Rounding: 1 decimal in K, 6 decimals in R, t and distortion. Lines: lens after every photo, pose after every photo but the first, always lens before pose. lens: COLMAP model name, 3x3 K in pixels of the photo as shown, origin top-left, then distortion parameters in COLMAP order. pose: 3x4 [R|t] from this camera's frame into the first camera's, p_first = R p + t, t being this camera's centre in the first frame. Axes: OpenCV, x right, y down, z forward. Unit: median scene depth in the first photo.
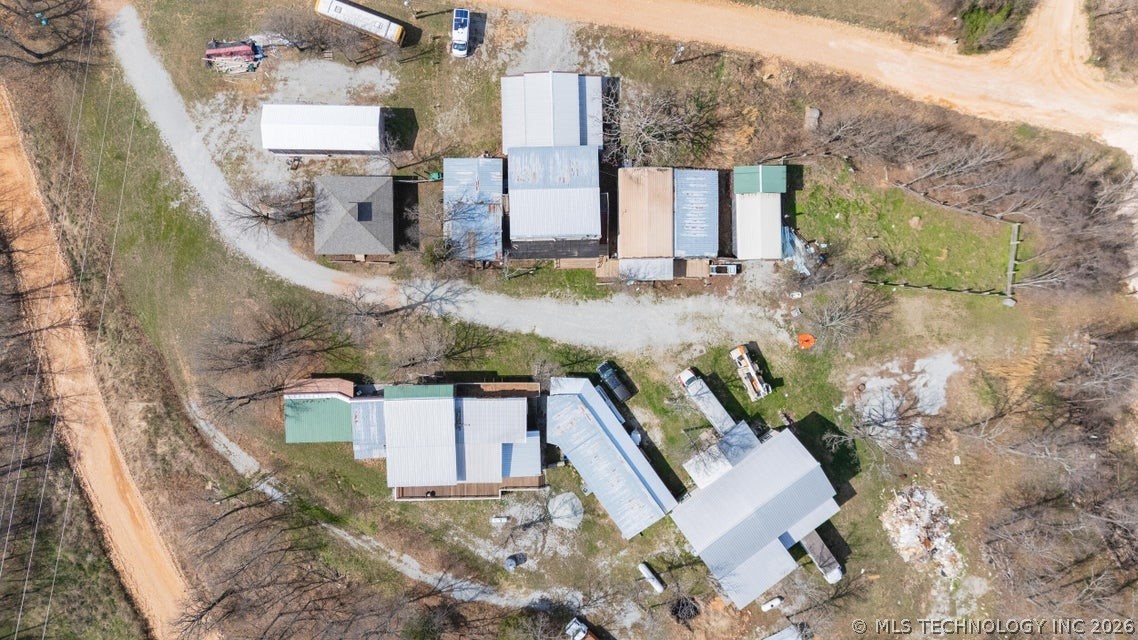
lens RADIAL K [[831.6, 0, 560.6], [0, 831.6, 320.7], [0, 0, 1]] dist [0.074436, -0.075610]
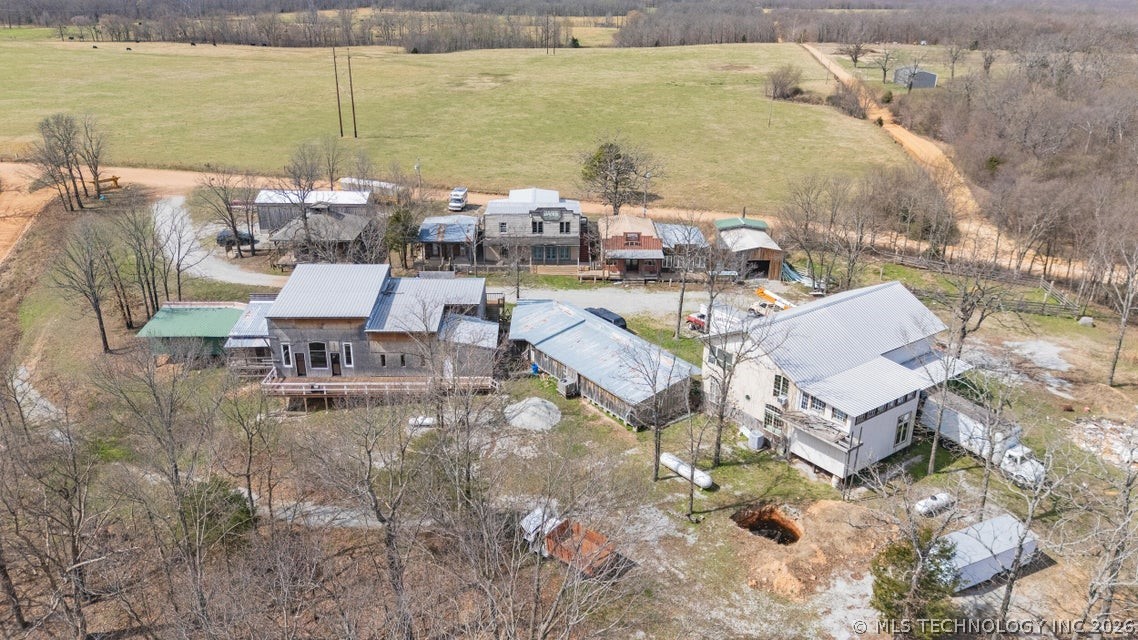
lens RADIAL K [[831.6, 0, 560.6], [0, 831.6, 320.7], [0, 0, 1]] dist [0.074436, -0.075610]
pose [[0.999894, -0.007232, -0.012618, 0.035212], [-0.008953, 0.377682, -0.925892, 0.769398], [0.011461, 0.925907, 0.377577, 0.709668]]
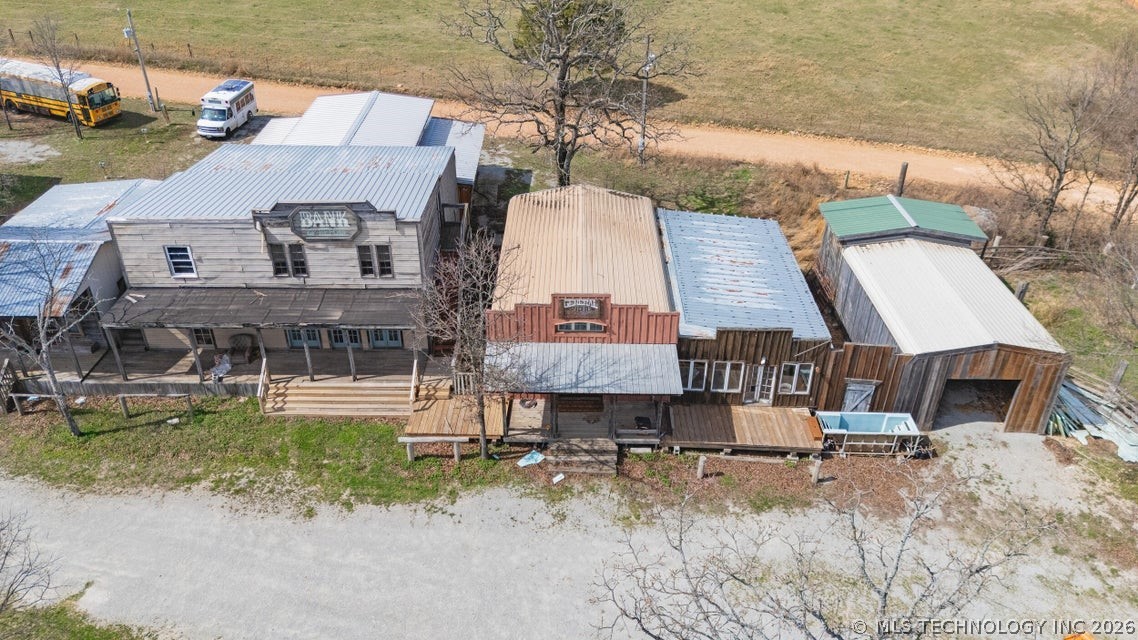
lens RADIAL K [[831.6, 0, 560.6], [0, 831.6, 320.7], [0, 0, 1]] dist [0.074436, -0.075610]
pose [[0.999571, 0.005416, -0.028784, 0.101071], [-0.027131, 0.541444, -0.840299, 0.155406], [0.011034, 0.840719, 0.541359, 0.817112]]
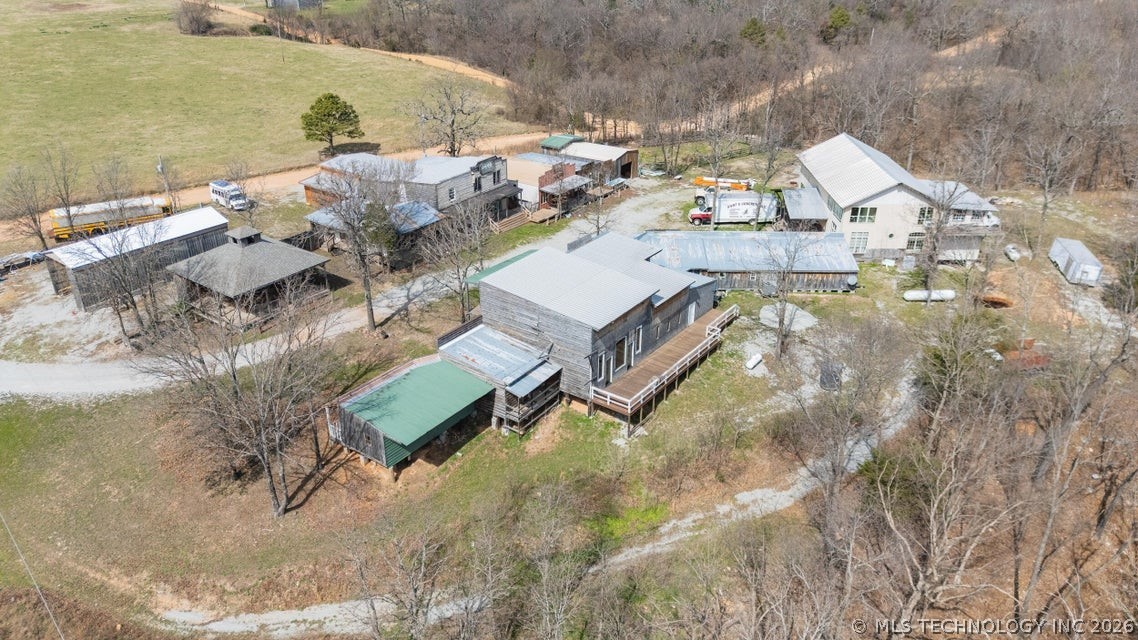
lens RADIAL K [[831.6, 0, 560.6], [0, 831.6, 320.7], [0, 0, 1]] dist [0.074436, -0.075610]
pose [[0.605863, -0.371292, 0.703614, -0.573139], [0.795503, 0.271330, -0.541808, 0.448065], [0.010258, 0.887988, 0.459753, 0.698113]]
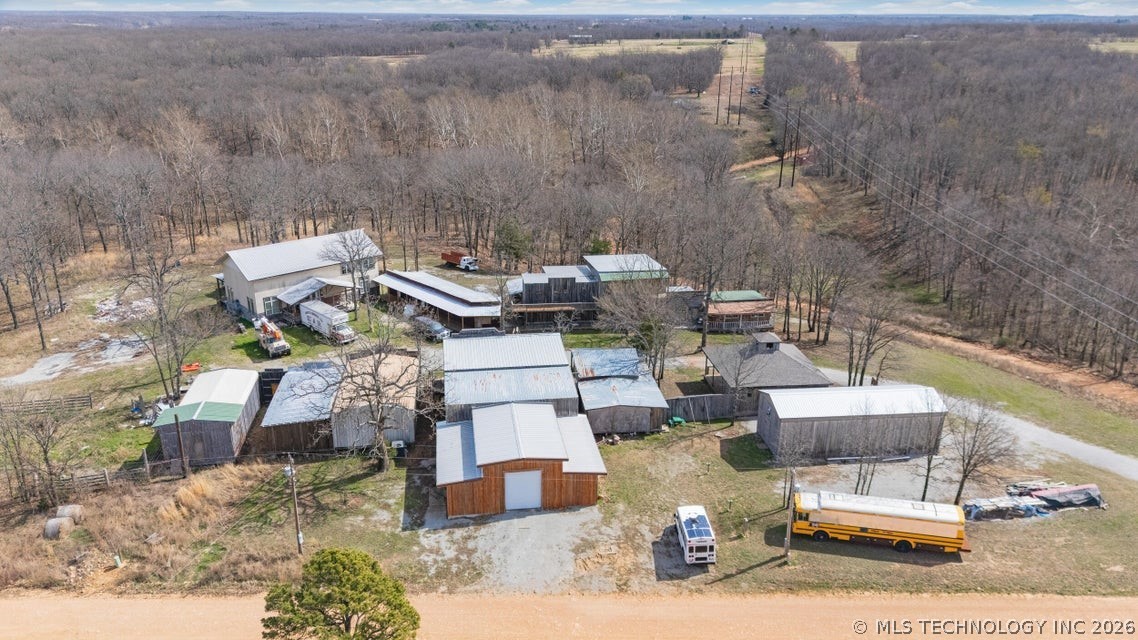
lens RADIAL K [[831.6, 0, 560.6], [0, 831.6, 320.7], [0, 0, 1]] dist [0.074436, -0.075610]
pose [[-0.993402, 0.019888, -0.112950, 0.025290], [-0.113049, -0.335671, 0.935171, -0.782835], [-0.019315, 0.941769, 0.335704, 0.678676]]
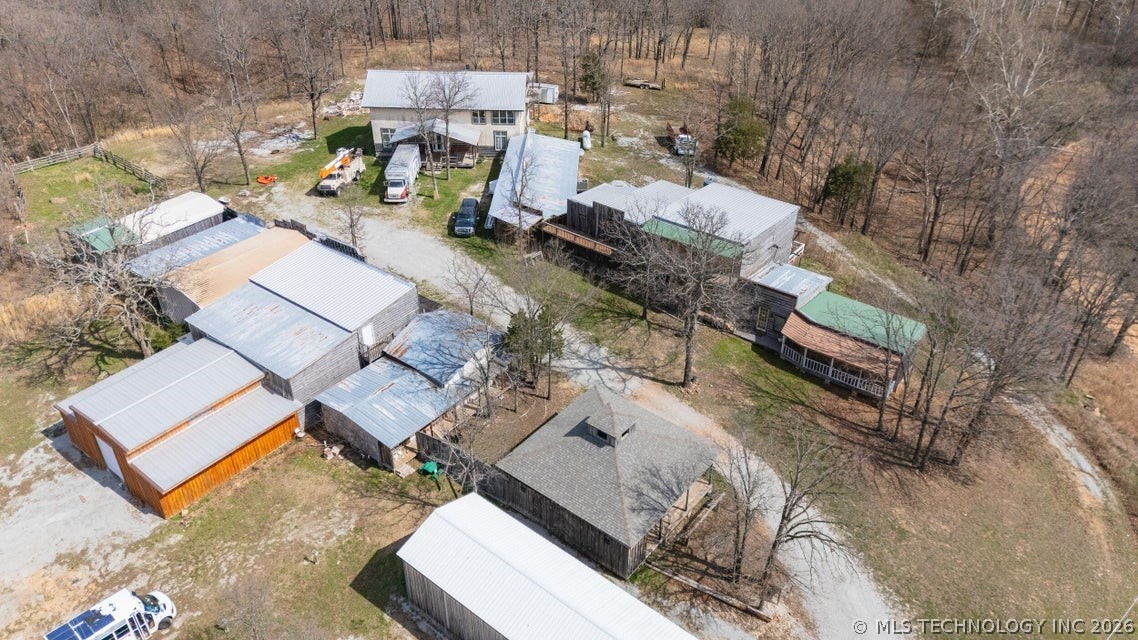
lens RADIAL K [[831.6, 0, 560.6], [0, 831.6, 320.7], [0, 0, 1]] dist [0.074436, -0.075610]
pose [[-0.776089, -0.362314, 0.516154, -0.421334], [0.630427, -0.425293, 0.649375, -0.399038], [-0.015761, 0.829370, 0.558477, 0.650565]]
